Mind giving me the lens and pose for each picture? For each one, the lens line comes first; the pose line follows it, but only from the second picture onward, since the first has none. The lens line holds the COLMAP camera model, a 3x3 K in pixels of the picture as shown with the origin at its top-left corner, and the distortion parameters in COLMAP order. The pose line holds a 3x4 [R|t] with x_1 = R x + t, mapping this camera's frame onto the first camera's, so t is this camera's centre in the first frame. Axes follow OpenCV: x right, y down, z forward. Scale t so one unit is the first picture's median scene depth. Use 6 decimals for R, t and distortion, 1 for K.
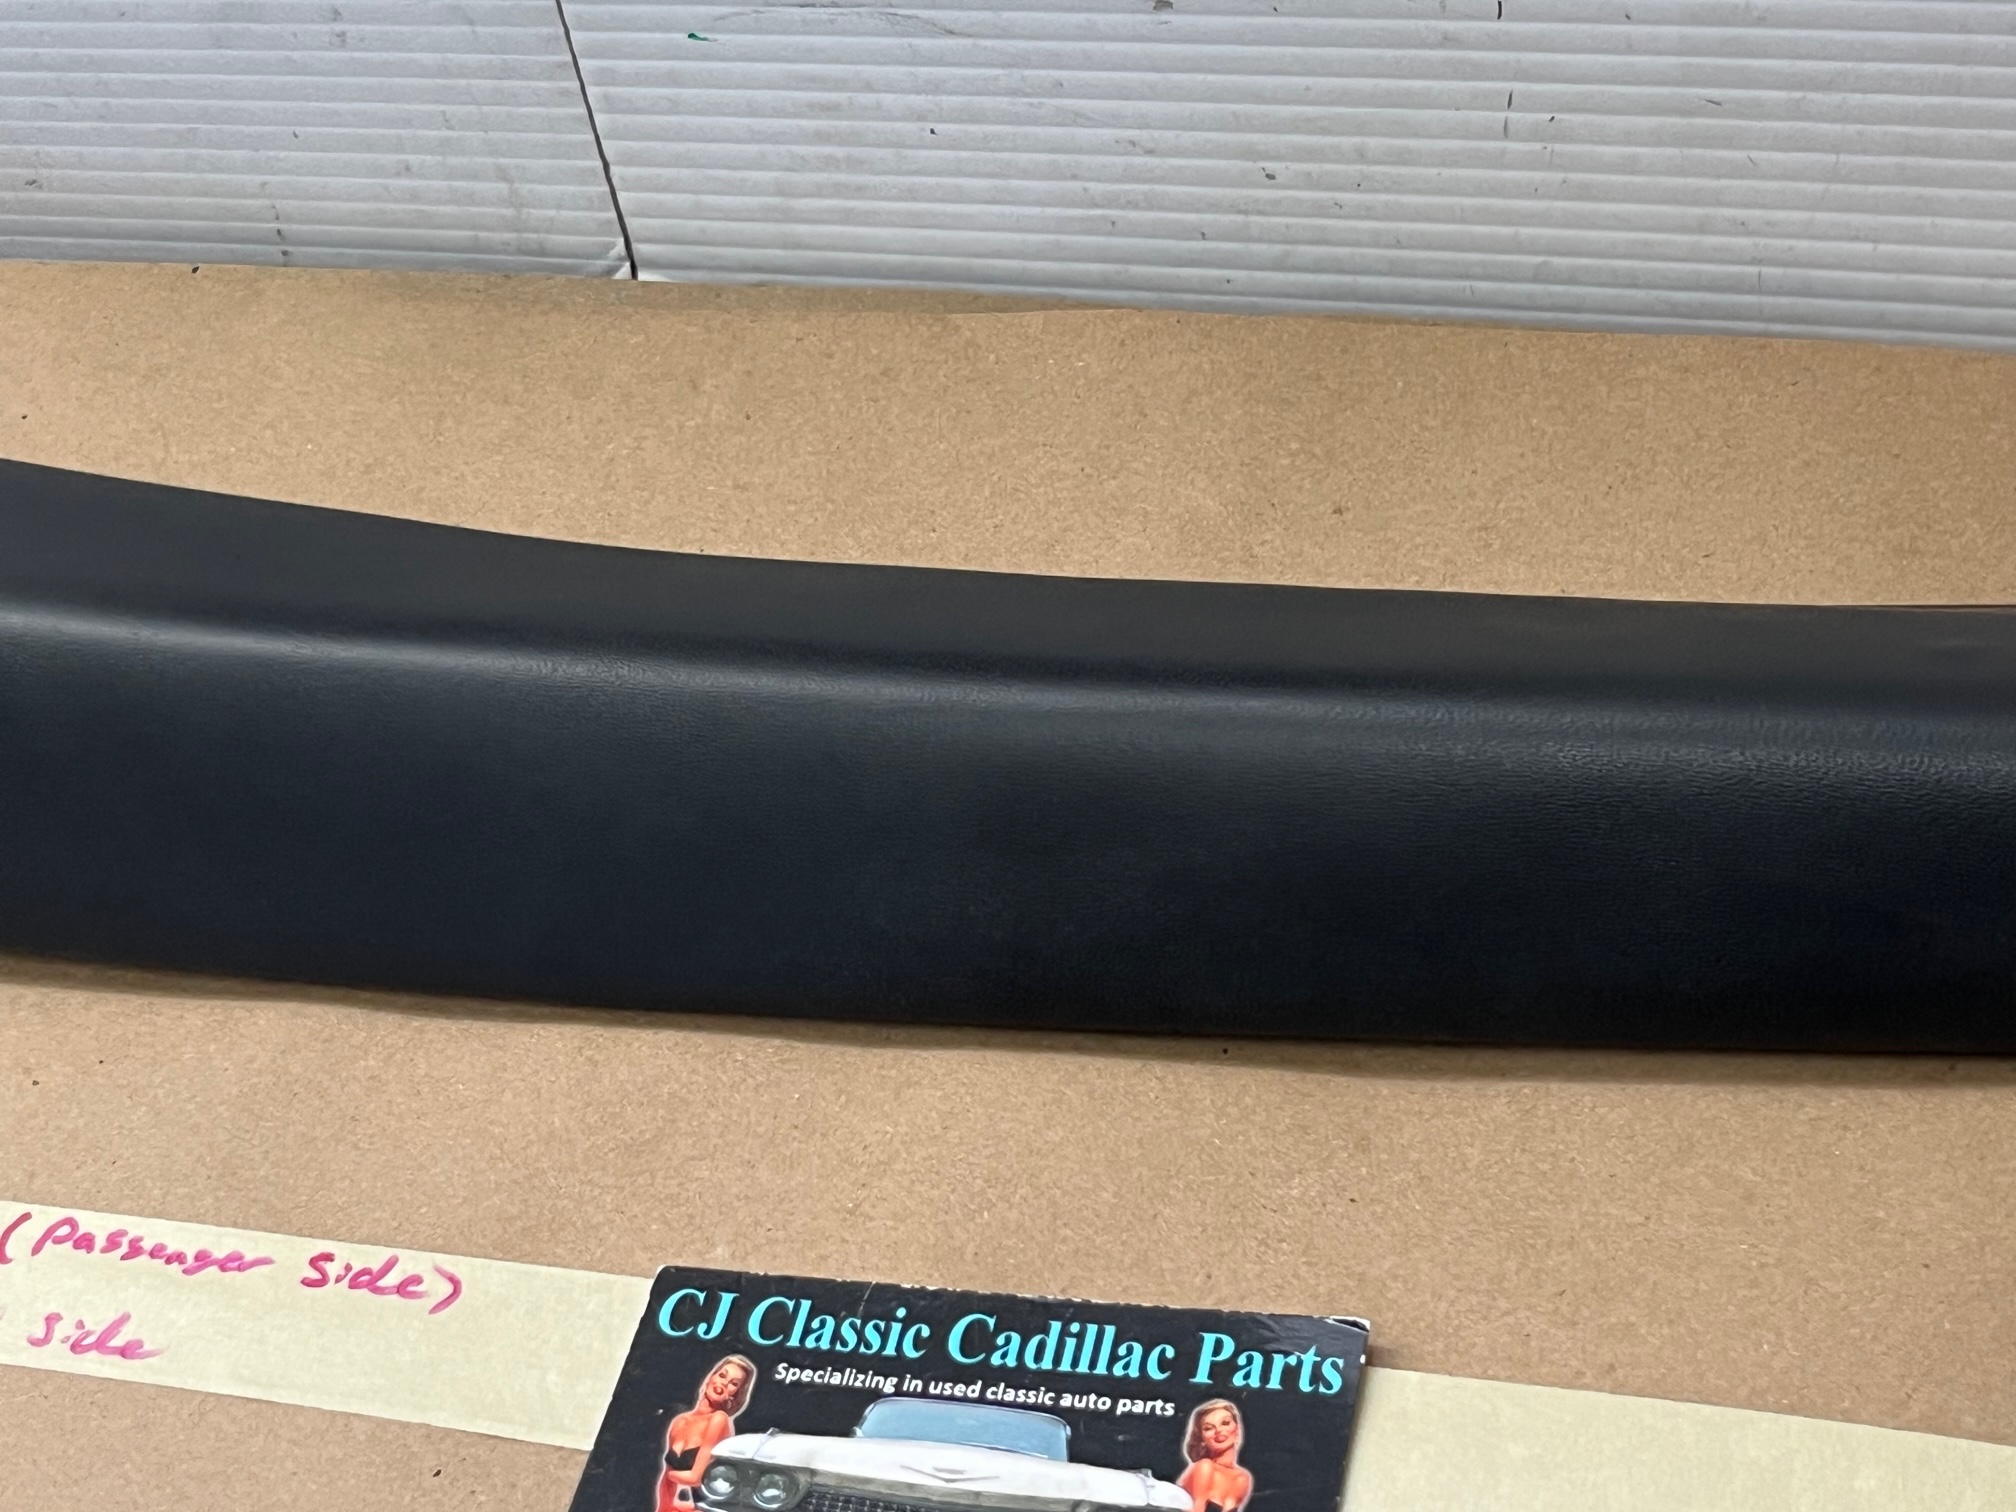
lens RADIAL K [[3195.1, 0, 1004.2], [0, 3195.1, 769.9], [0, 0, 1]] dist [0.160006, -0.703044]
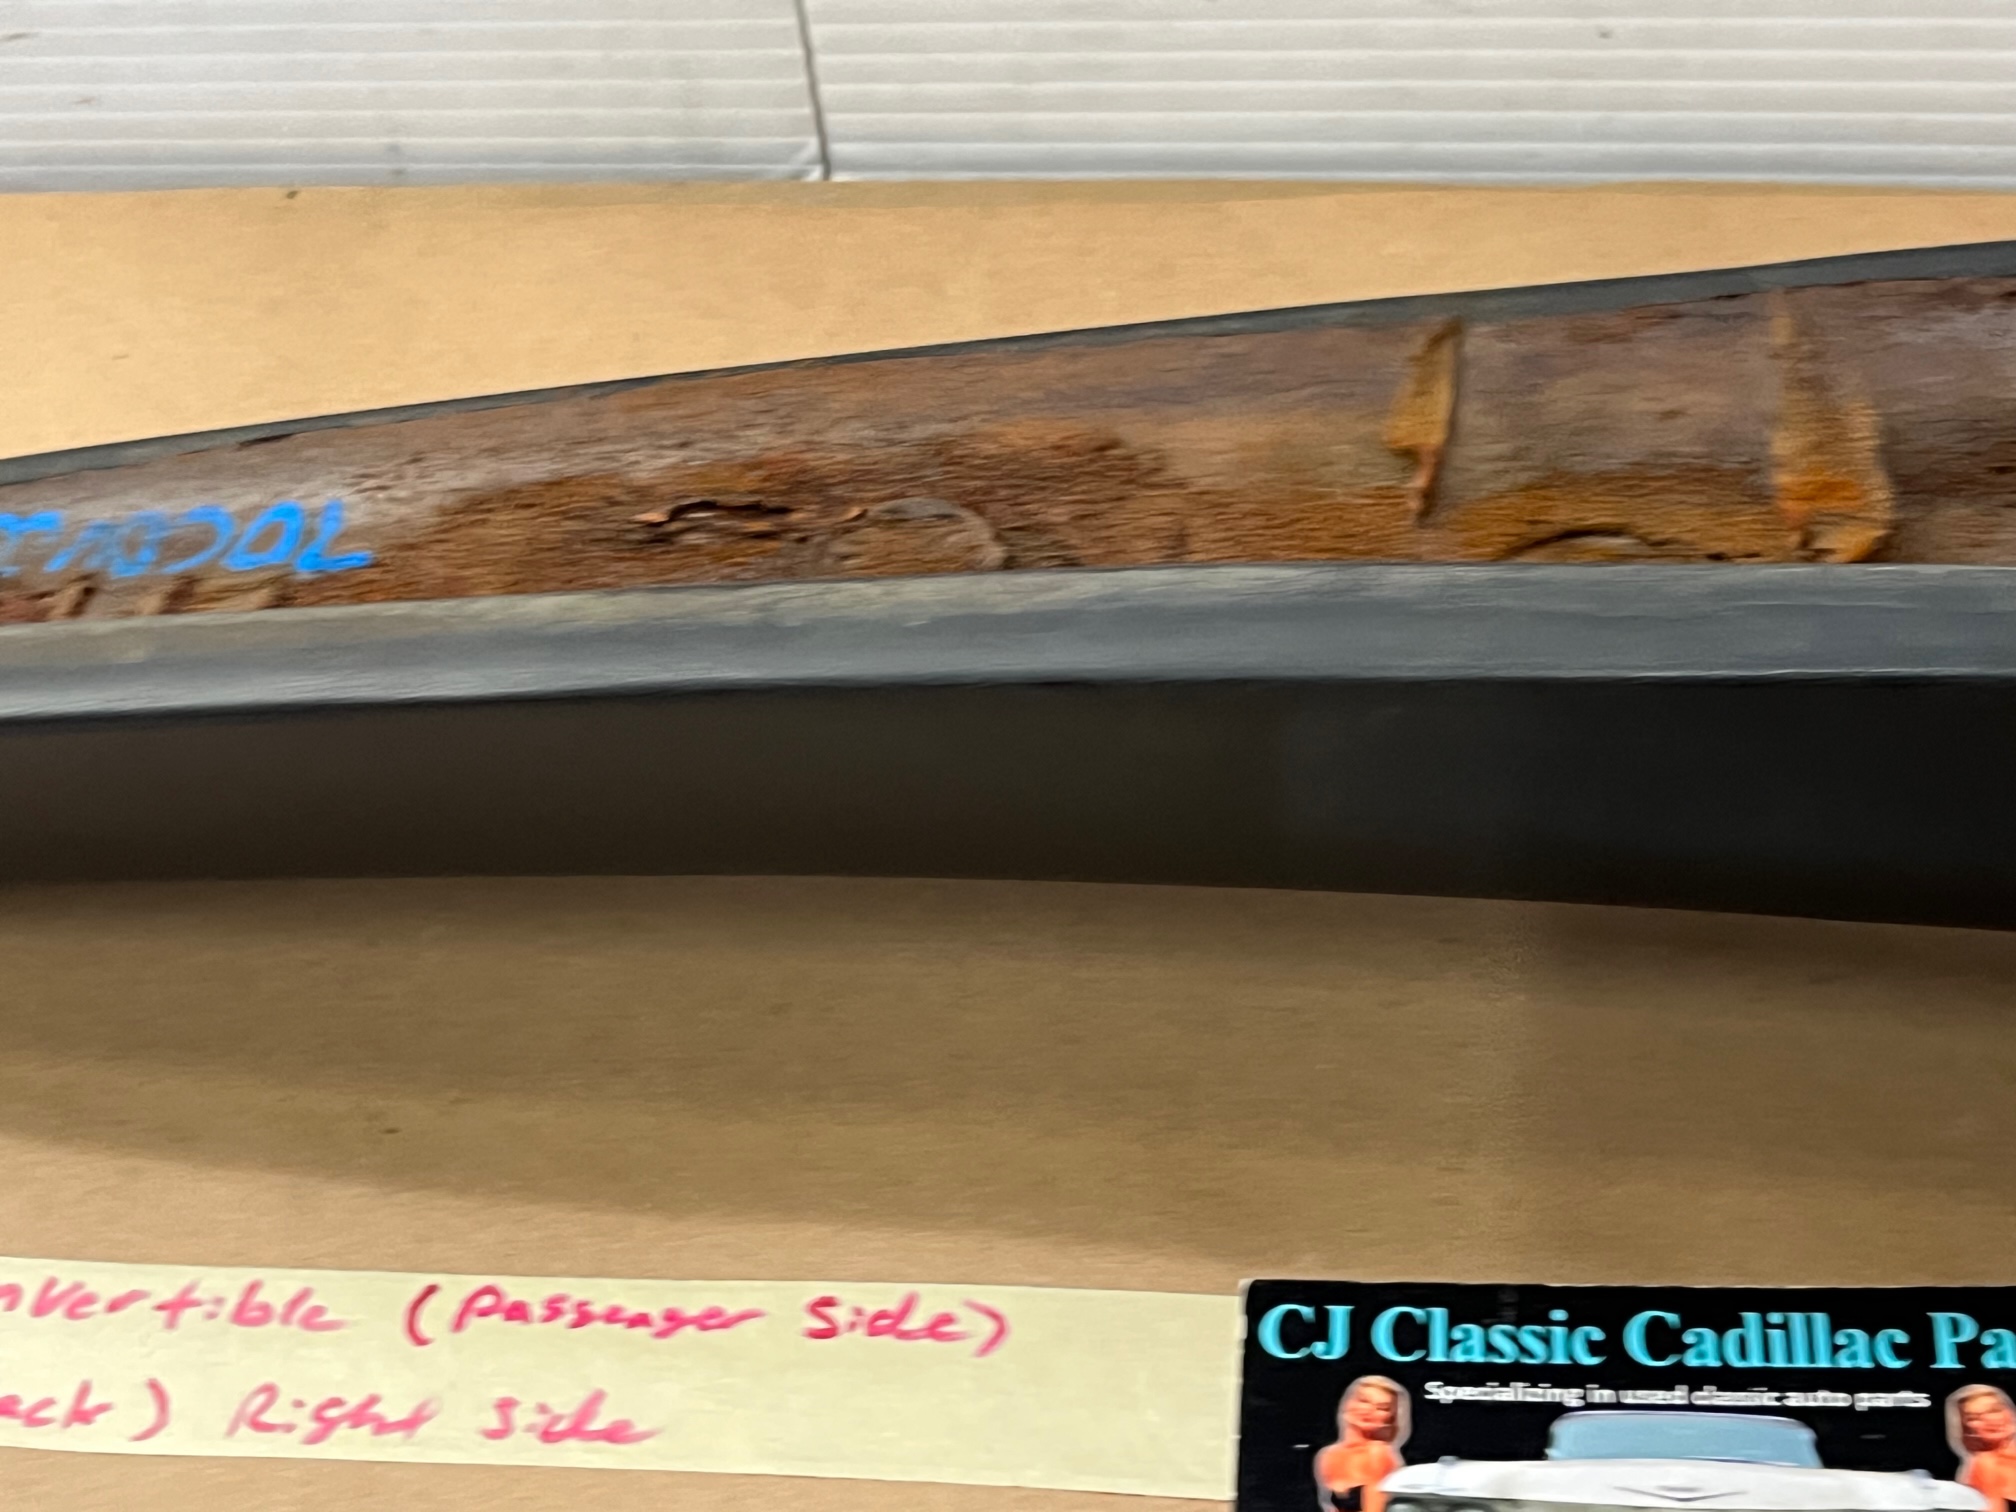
lens RADIAL K [[3170.8, 0, 969.8], [0, 3170.8, 782.1], [0, 0, 1]] dist [0.162608, -0.744618]
pose [[0.986877, -0.059966, 0.149927, -0.256157], [0.058502, 0.998187, 0.014157, 0.003022], [-0.150504, -0.005200, 0.988596, 0.140478]]
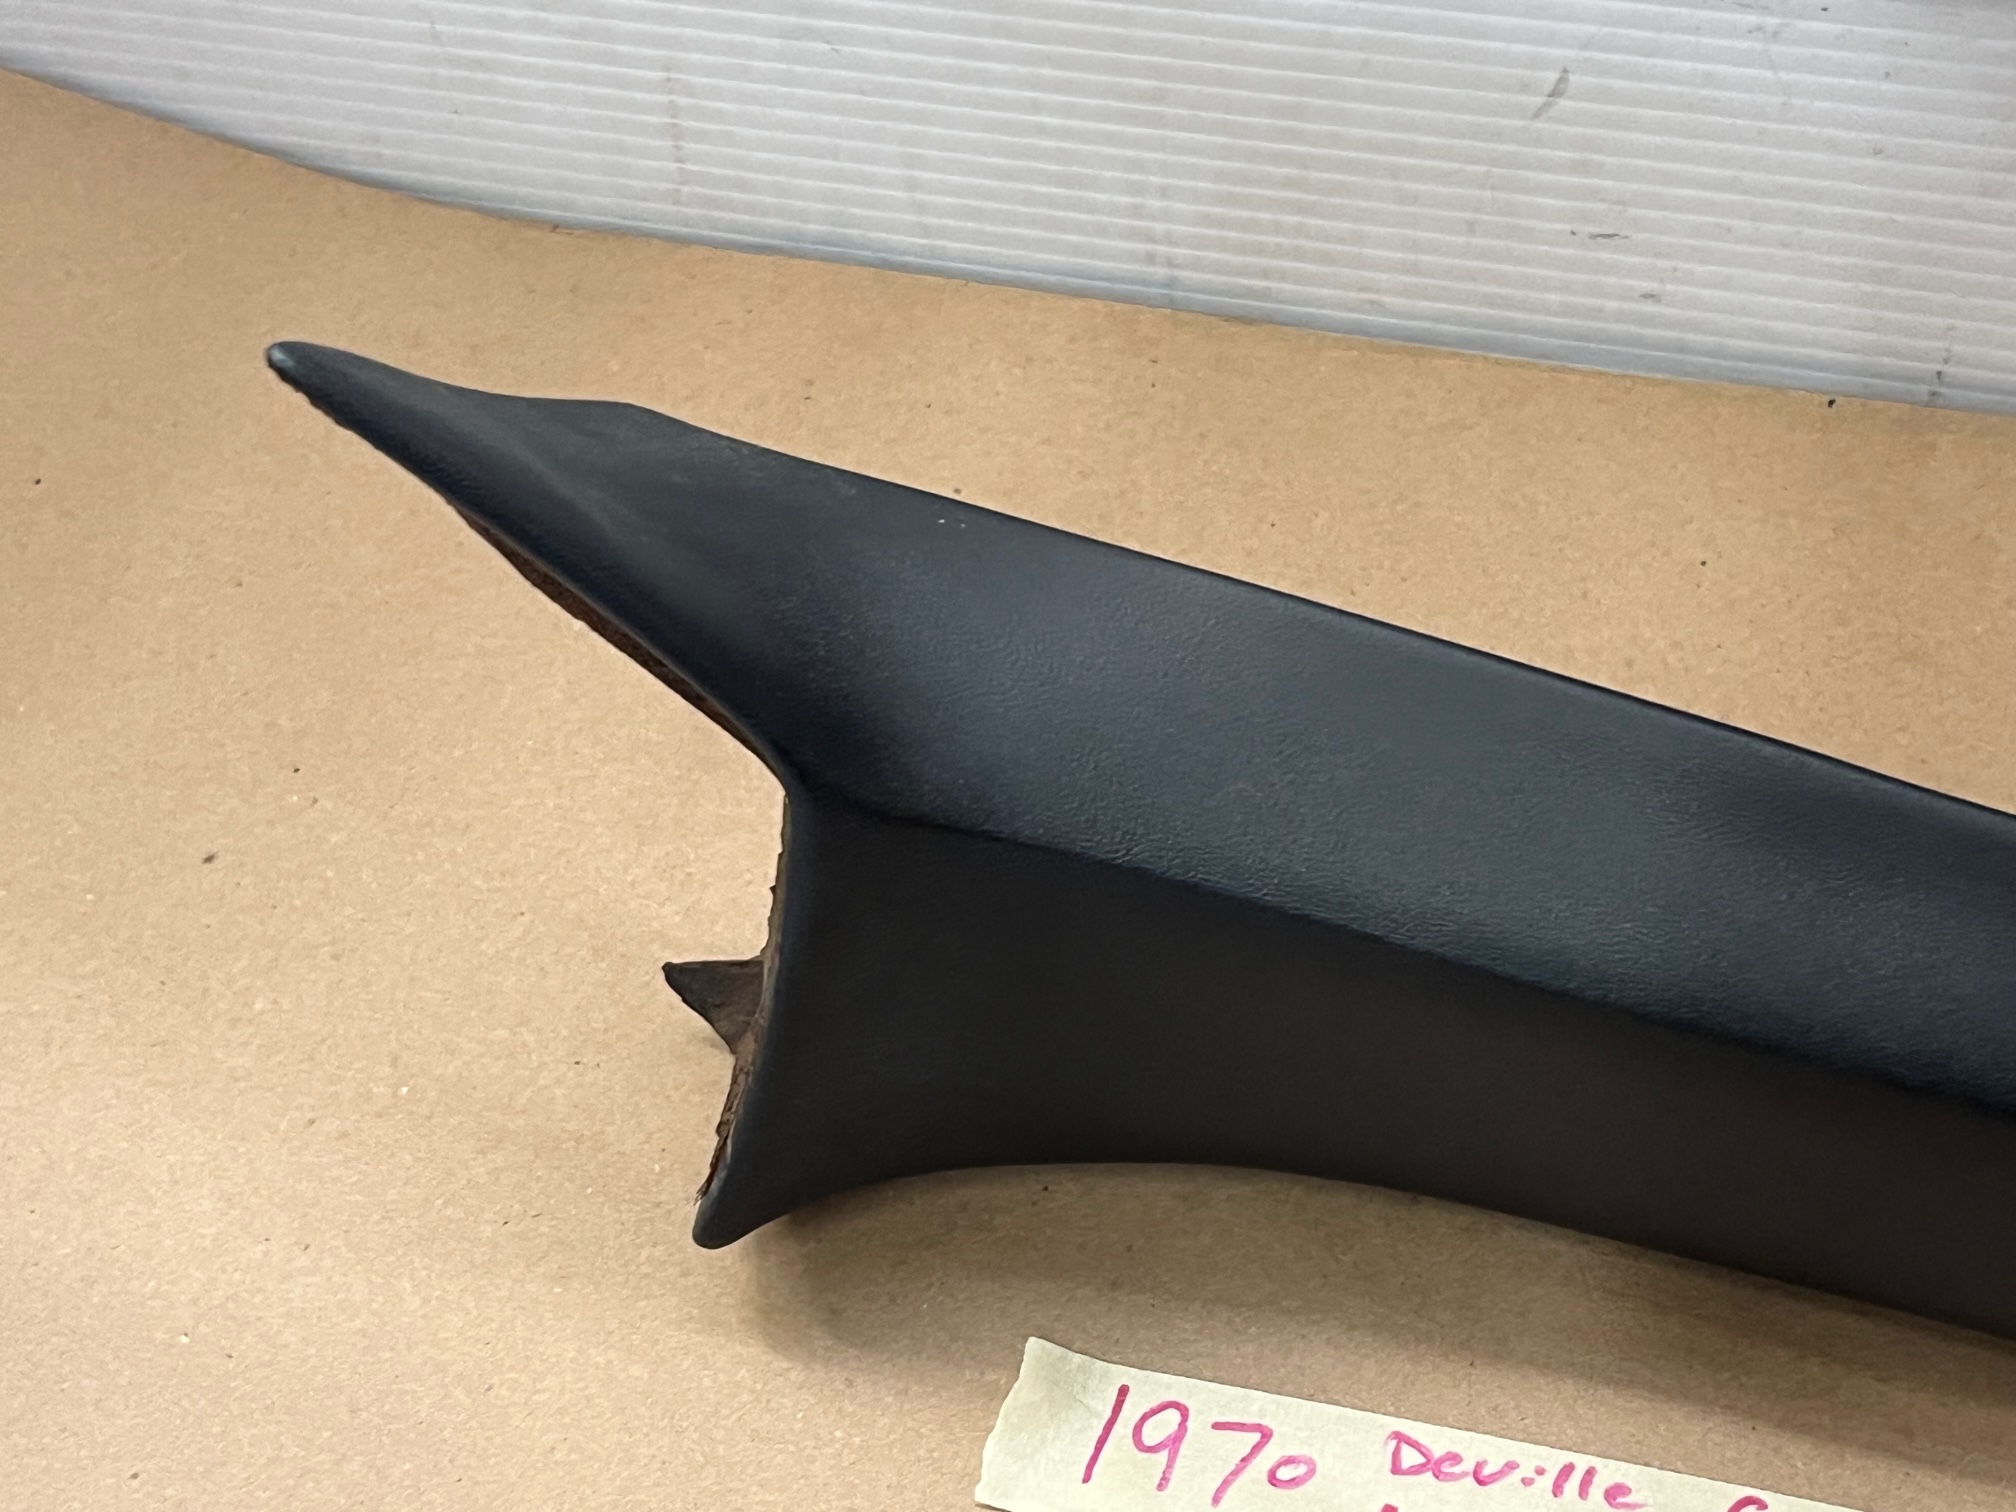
lens RADIAL K [[3195.1, 0, 1004.2], [0, 3195.1, 769.9], [0, 0, 1]] dist [0.160006, -0.703044]
pose [[0.997025, 0.050832, 0.057941, -0.660940], [-0.056721, 0.992854, 0.104990, -0.165321], [-0.052191, -0.107964, 0.992784, 0.094674]]
